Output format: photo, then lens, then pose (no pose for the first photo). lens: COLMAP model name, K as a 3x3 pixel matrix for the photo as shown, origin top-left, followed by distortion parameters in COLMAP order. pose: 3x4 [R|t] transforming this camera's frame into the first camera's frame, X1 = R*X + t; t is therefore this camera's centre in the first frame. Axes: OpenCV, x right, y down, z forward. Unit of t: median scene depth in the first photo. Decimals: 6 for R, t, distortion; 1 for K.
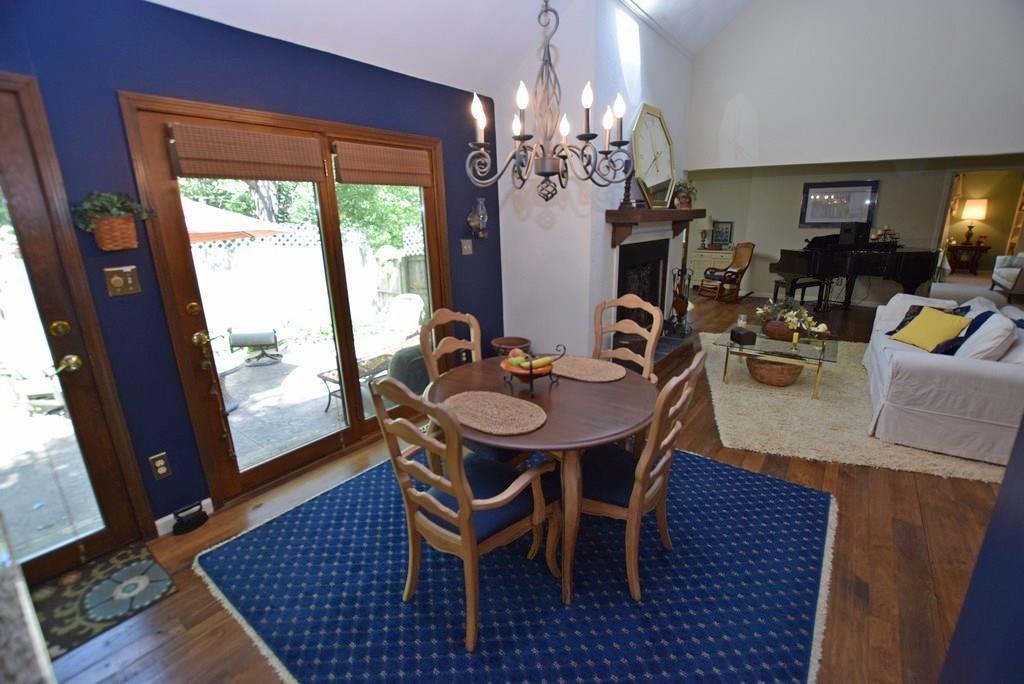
lens RADIAL K [[450.2, 0, 517.1], [0, 450.2, 343.1], [0, 0, 1]] dist [-0.026839, 0.000766]
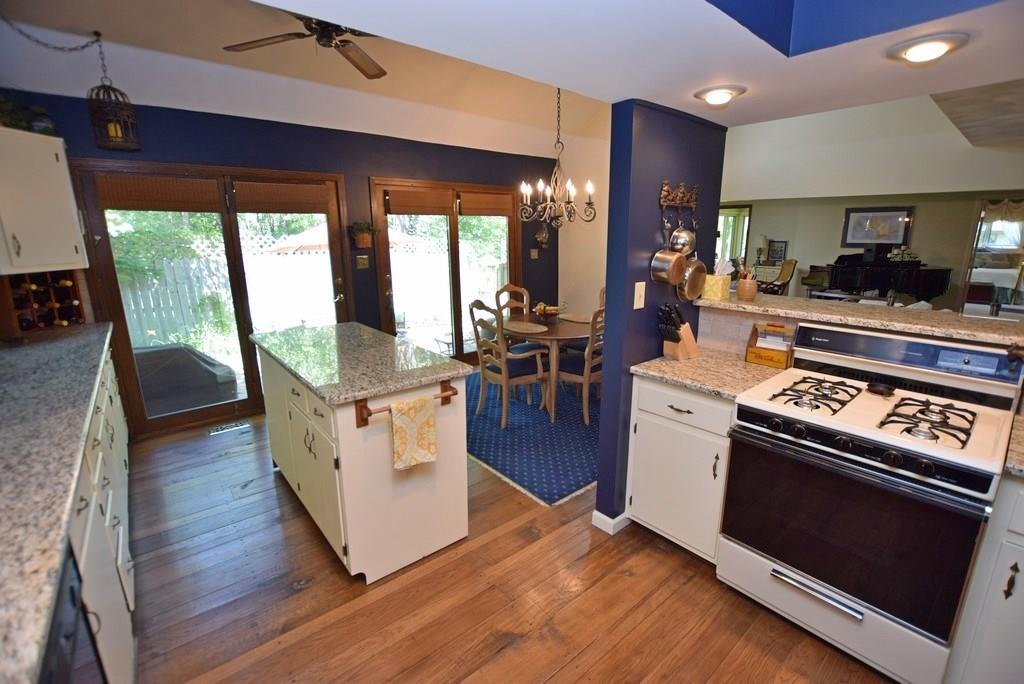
lens RADIAL K [[450.2, 0, 517.1], [0, 450.2, 343.1], [0, 0, 1]] dist [-0.026839, 0.000766]
pose [[0.975470, 0.064521, -0.210465, 0.272825], [-0.071036, 0.997196, -0.023532, 0.207450], [0.208357, 0.037905, 0.977318, -0.800922]]
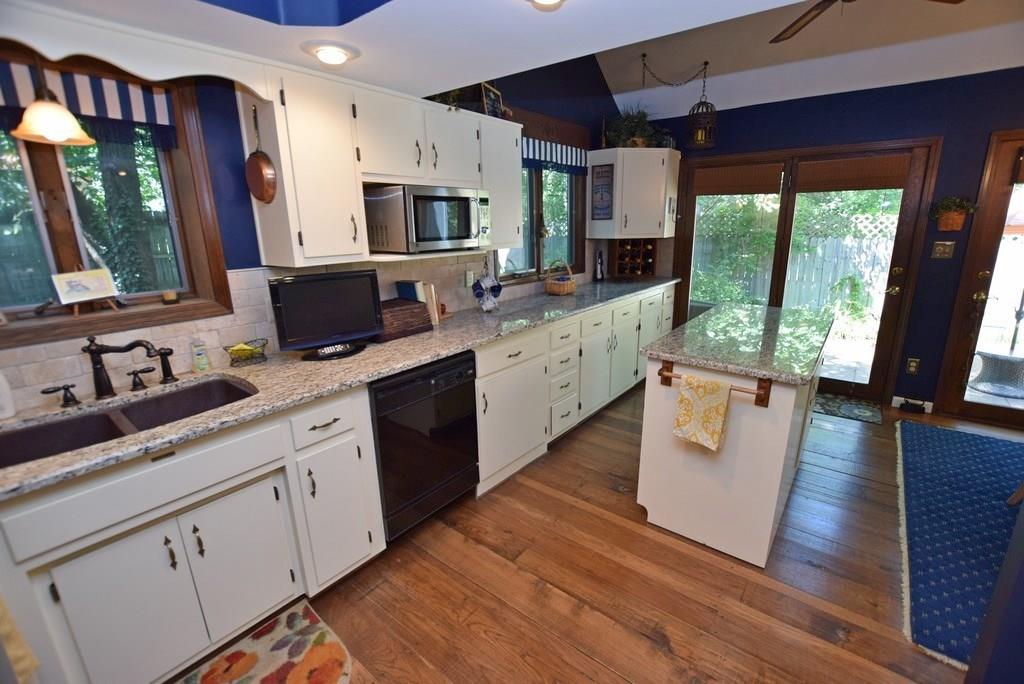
lens RADIAL K [[450.2, 0, 517.1], [0, 450.2, 343.1], [0, 0, 1]] dist [-0.026839, 0.000766]
pose [[-0.020436, 0.276470, -0.960805, 0.669557], [-0.251822, 0.928600, 0.272559, 0.113311], [0.967558, 0.247522, 0.050644, -0.448967]]
